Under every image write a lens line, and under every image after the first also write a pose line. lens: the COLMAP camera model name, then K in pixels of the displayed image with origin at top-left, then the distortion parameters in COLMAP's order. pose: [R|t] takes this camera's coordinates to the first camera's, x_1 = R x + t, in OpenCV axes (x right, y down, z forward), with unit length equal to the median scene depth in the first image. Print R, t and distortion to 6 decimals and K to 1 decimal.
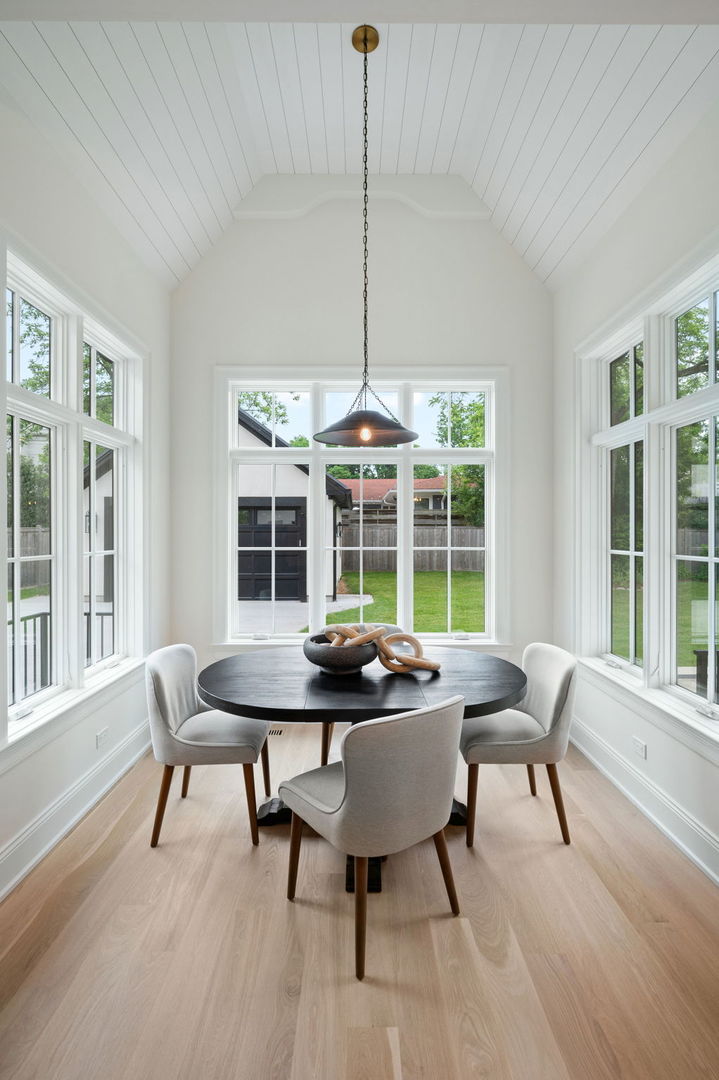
lens RADIAL K [[535.2, 0, 360.4], [0, 535.2, 534.9], [0, 0, 1]] dist [-0.001448, 0.000179]
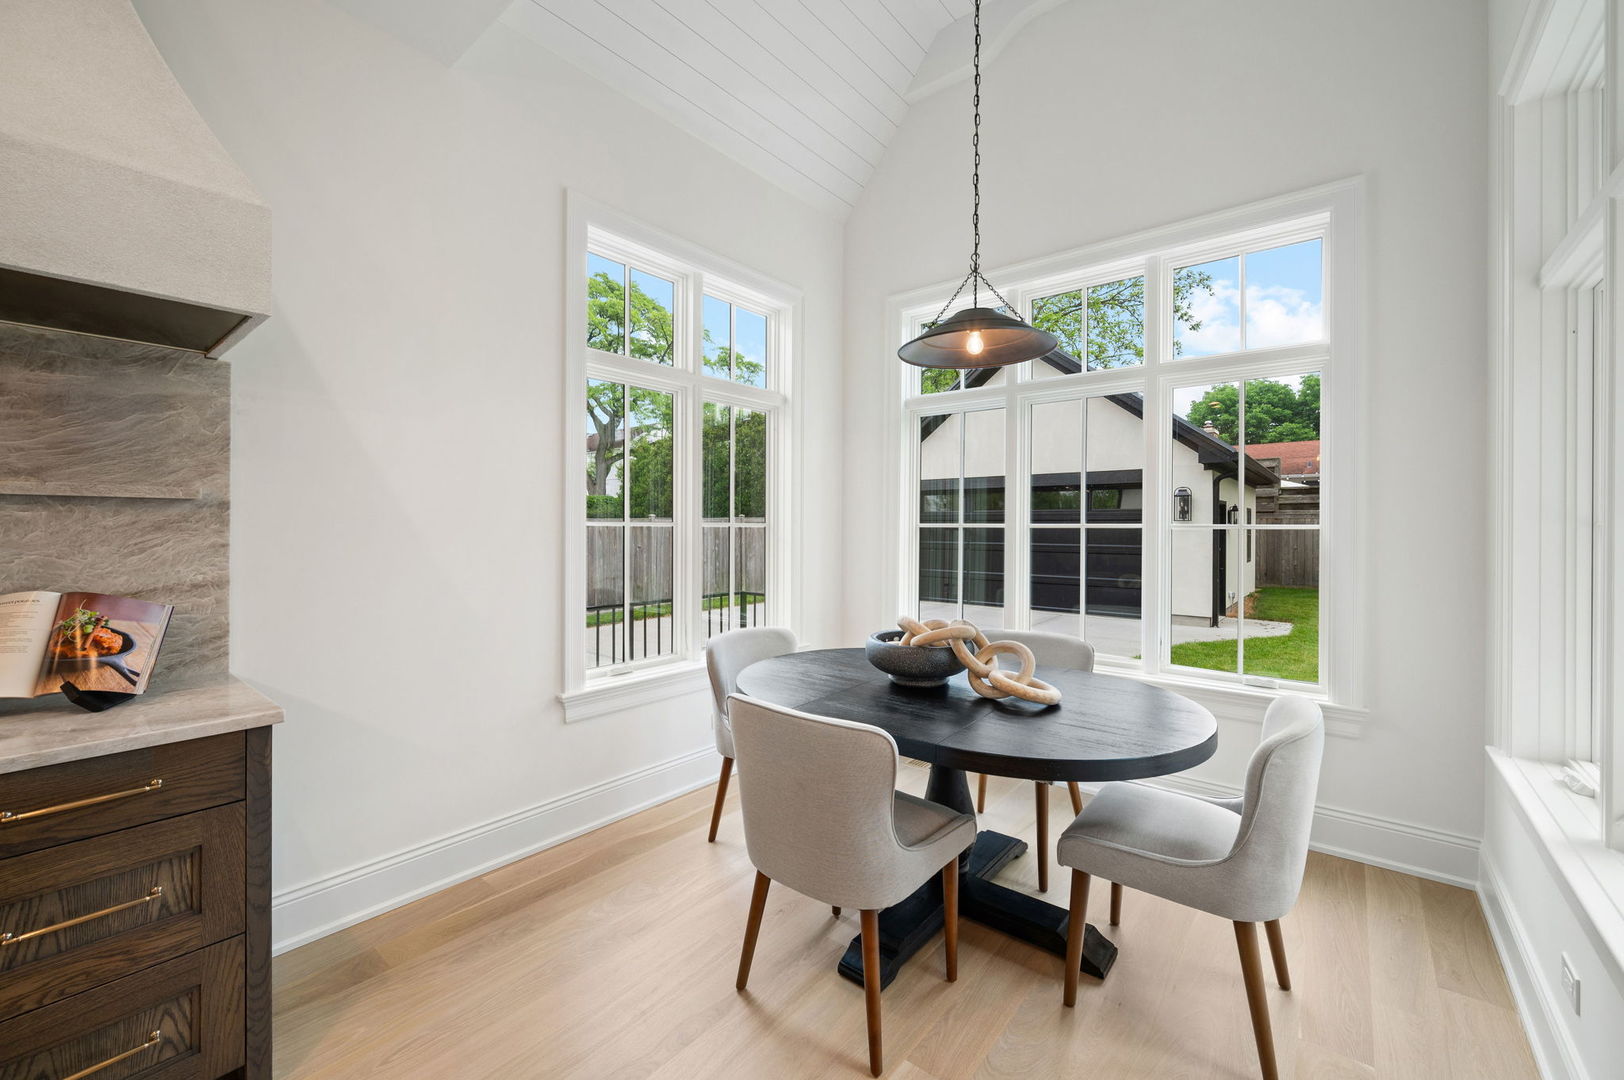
lens RADIAL K [[656.7, 0, 812.0], [0, 656.7, 540.0], [0, 0, 1]] dist [-0.000307, -0.000355]
pose [[0.770296, 0.018362, -0.637422, 0.312245], [-0.015530, 0.999829, 0.010035, 0.045189], [0.637498, 0.002169, 0.770449, 0.184695]]
